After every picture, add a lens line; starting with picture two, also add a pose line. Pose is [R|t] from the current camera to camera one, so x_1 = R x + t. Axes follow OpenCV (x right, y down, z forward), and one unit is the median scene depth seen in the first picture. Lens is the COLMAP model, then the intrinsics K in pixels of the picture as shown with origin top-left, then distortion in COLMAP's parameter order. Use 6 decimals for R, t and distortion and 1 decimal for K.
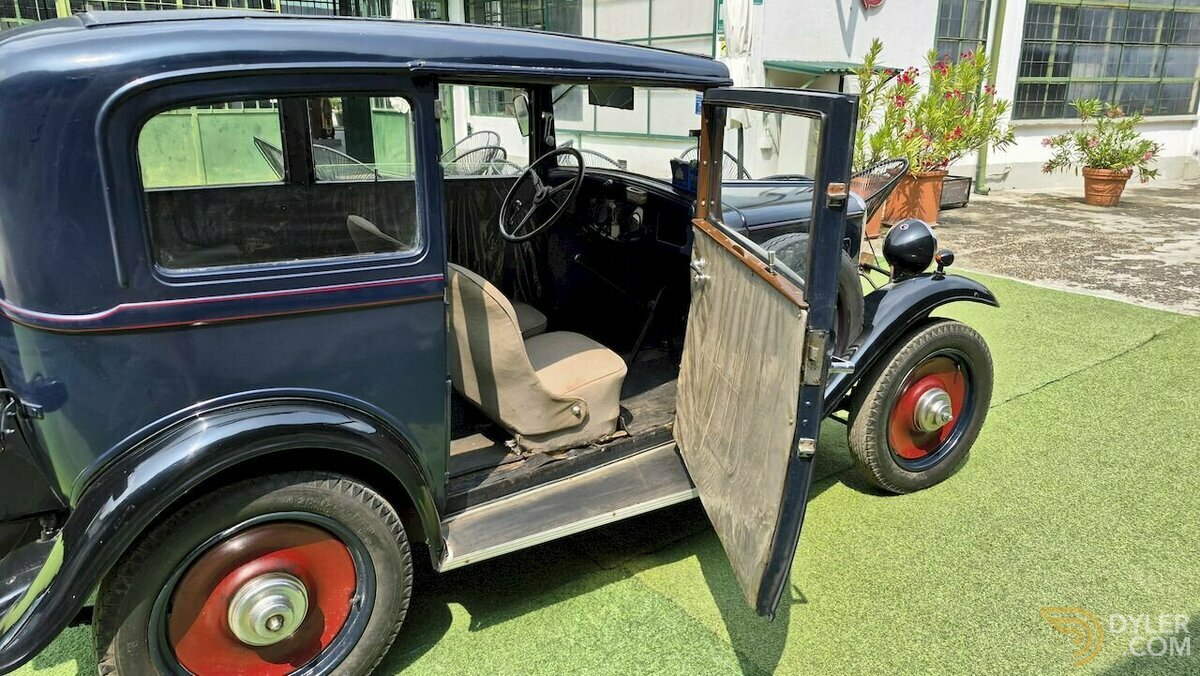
lens RADIAL K [[832.6, 0, 602.4], [0, 832.6, 340.8], [0, 0, 1]] dist [0.056521, -0.067026]
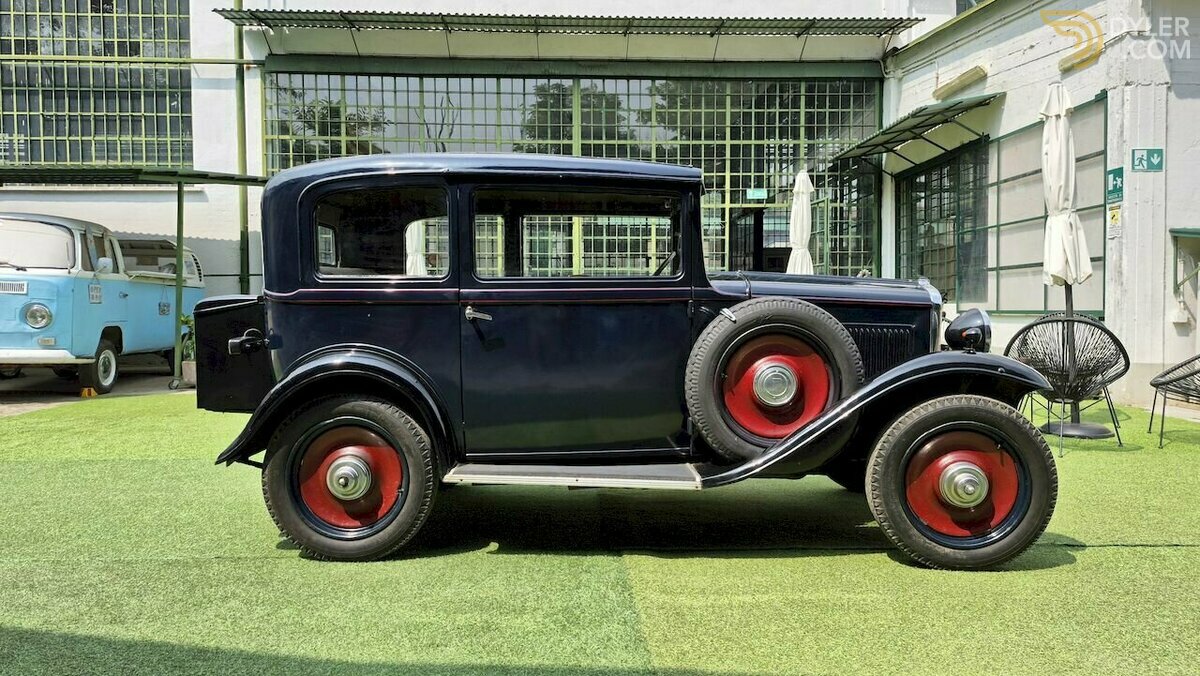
lens RADIAL K [[832.6, 0, 601.7], [0, 832.6, 333.9], [0, 0, 1]] dist [0.056521, -0.067026]
pose [[0.826319, 0.012131, -0.563071, 0.608499], [-0.155890, 0.965634, -0.207967, 0.190022], [0.541198, 0.259624, 0.799813, -0.103664]]
